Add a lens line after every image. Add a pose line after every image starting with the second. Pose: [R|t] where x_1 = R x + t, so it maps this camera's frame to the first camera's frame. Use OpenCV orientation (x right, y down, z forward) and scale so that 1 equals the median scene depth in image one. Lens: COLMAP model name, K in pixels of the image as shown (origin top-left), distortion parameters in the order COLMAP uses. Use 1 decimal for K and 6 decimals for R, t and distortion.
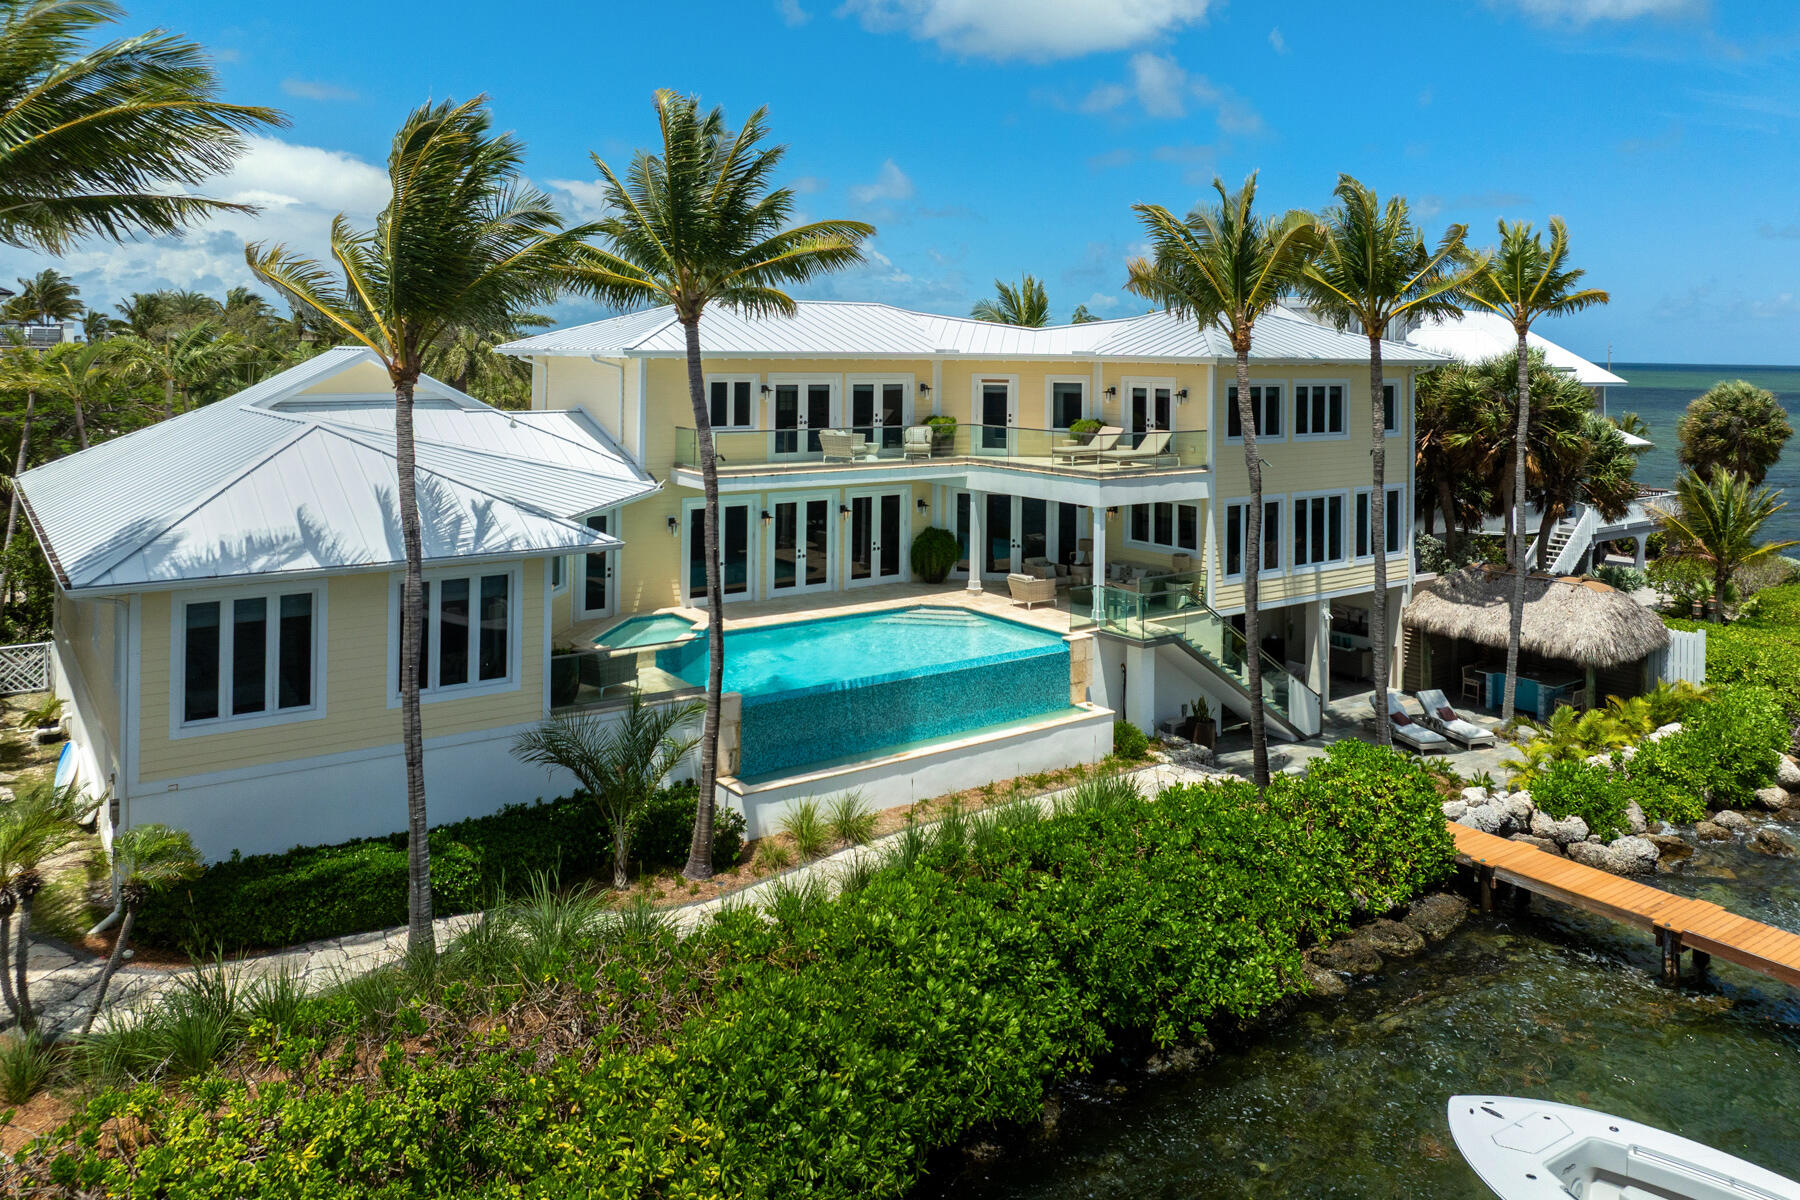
lens RADIAL K [[1332.7, 0, 902.2], [0, 1332.7, 334.3], [0, 0, 1]] dist [-0.028574, -0.000888]
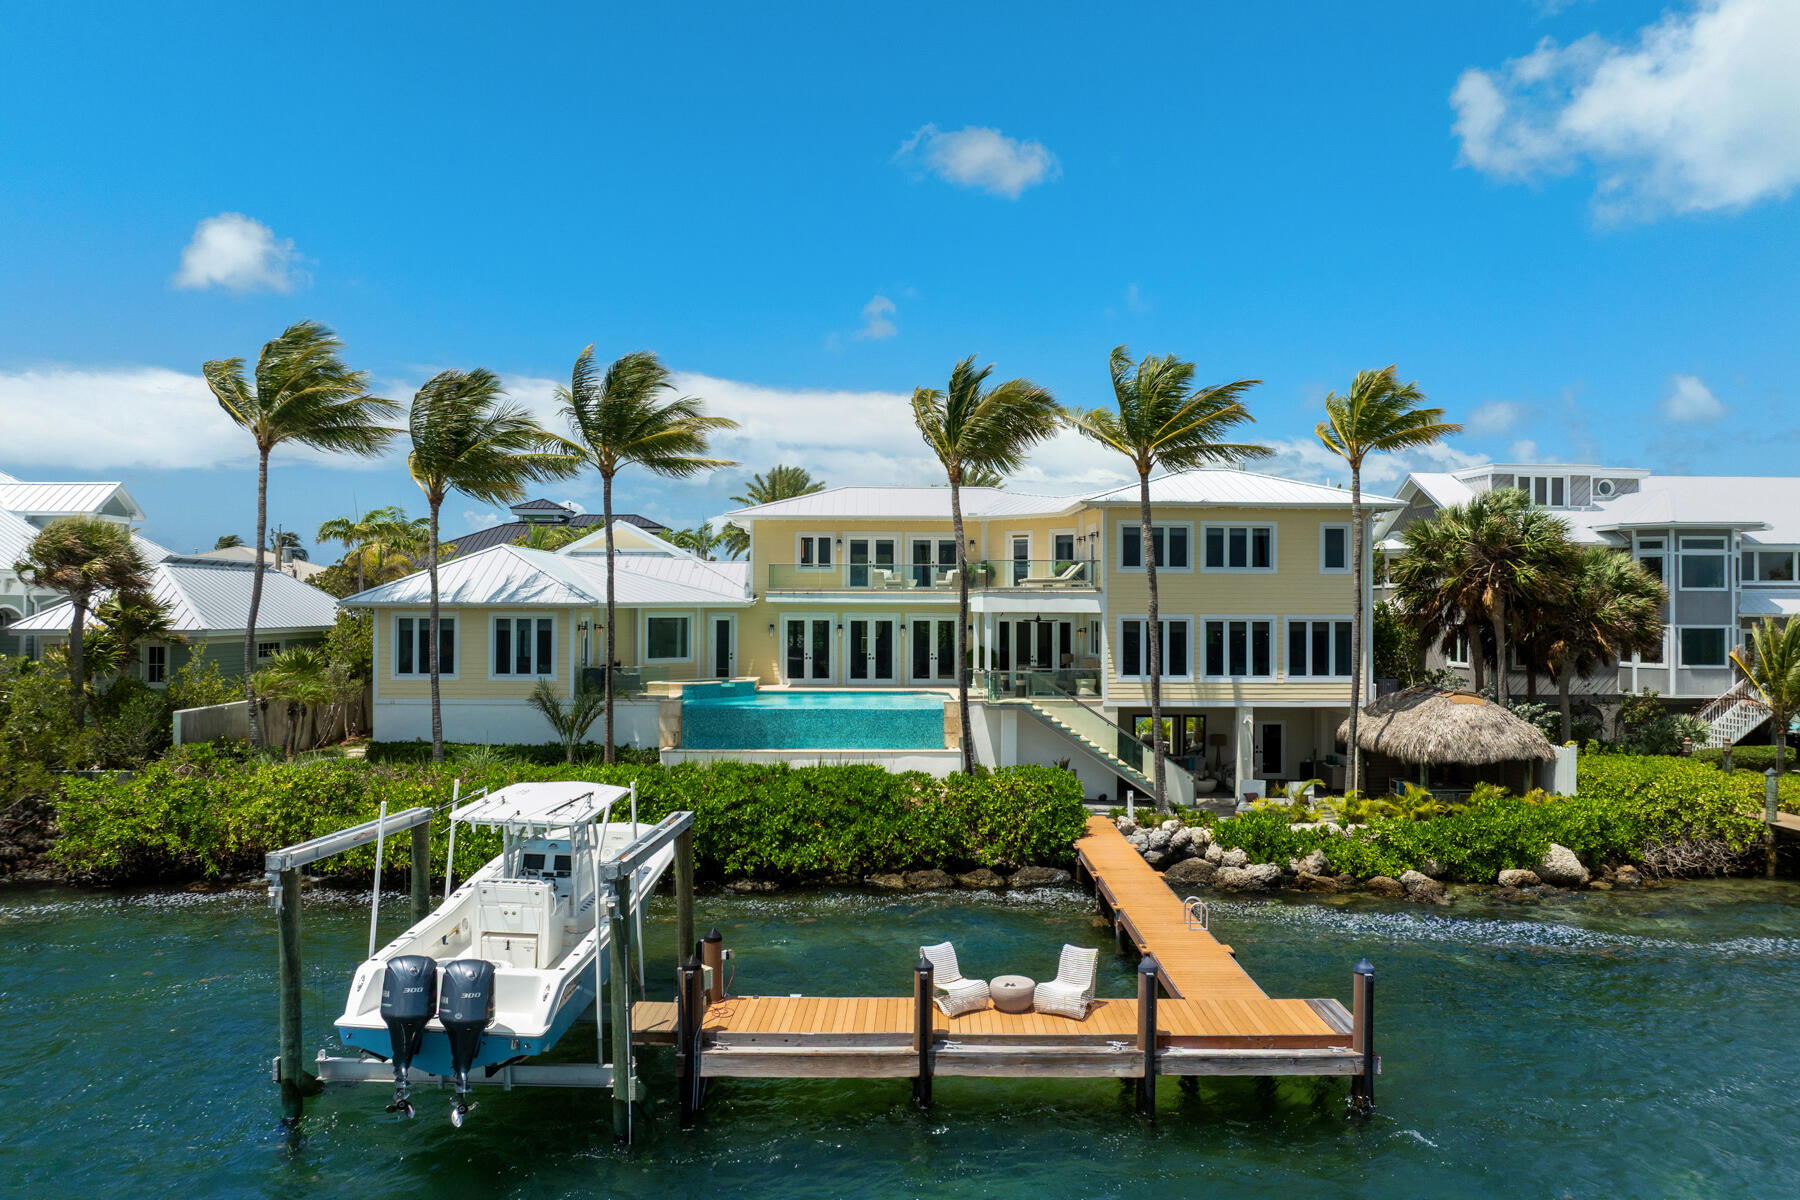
lens RADIAL K [[1257.2, 0, 899.1], [0, 1257.2, 632.2], [0, 0, 1]] dist [-0.024453, 0.000243]
pose [[0.816912, 0.005723, -0.576733, 0.741493], [0.008737, 0.999713, 0.022294, 0.108098], [0.576696, -0.023251, 0.816628, -0.108111]]
